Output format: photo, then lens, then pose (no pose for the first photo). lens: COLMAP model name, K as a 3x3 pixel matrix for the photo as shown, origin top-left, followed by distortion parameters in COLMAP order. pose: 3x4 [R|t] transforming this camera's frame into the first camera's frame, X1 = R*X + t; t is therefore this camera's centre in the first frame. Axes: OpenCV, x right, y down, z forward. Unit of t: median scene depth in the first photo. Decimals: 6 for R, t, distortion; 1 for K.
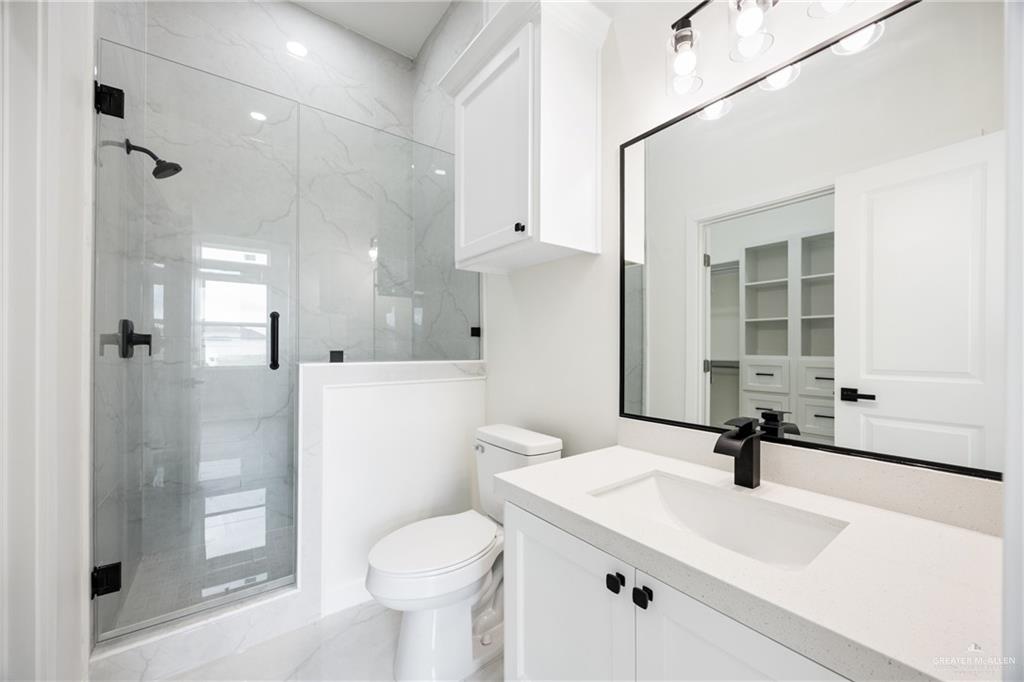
lens RADIAL K [[392.6, 0, 513.2], [0, 392.6, 342.0], [0, 0, 1]] dist [-0.000677, -0.000145]
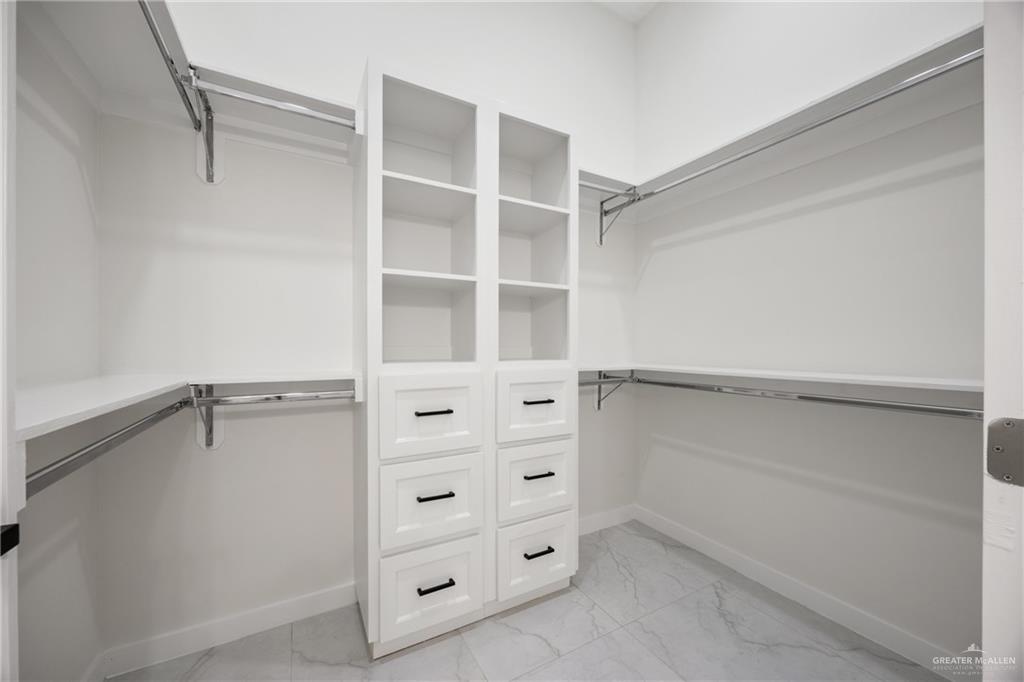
lens RADIAL K [[392.6, 0, 513.2], [0, 392.6, 342.0], [0, 0, 1]] dist [-0.000677, -0.000145]
pose [[0.137830, -0.003919, 0.990448, 0.276563], [-0.010620, 0.999929, 0.005434, 0.010648], [-0.990399, -0.011268, 0.137778, 0.961600]]
